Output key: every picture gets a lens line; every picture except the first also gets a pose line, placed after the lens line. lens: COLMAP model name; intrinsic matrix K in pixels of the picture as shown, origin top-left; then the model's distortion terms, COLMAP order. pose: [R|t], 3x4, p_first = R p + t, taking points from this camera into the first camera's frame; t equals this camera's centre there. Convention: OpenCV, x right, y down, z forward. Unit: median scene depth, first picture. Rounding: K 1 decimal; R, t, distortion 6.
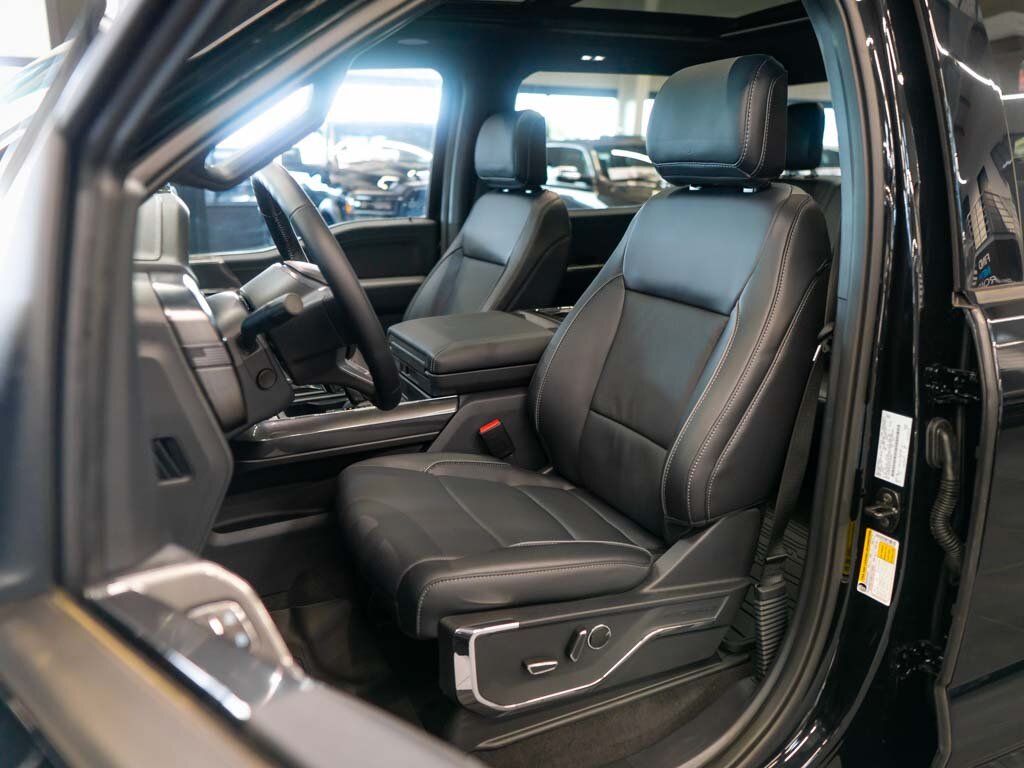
lens RADIAL K [[803.8, 0, 511.0], [0, 803.8, 382.8], [0, 0, 1]] dist [-0.007086, 0.004110]
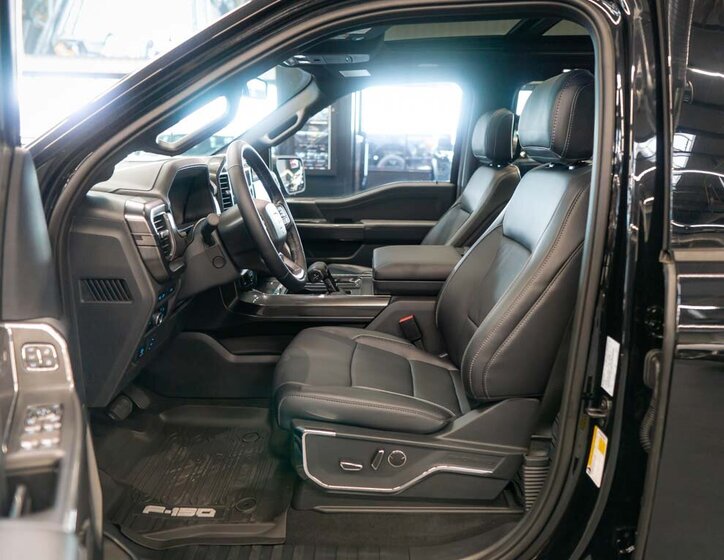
lens RADIAL K [[590.4, 0, 377.3], [0, 590.4, 279.5], [0, 0, 1]] dist [-0.005058, 0.004254]
pose [[0.900303, 0.113406, -0.420230, 0.486324], [-0.130773, 0.991332, -0.012641, 0.003513], [0.415153, 0.066335, 0.907330, -0.035960]]
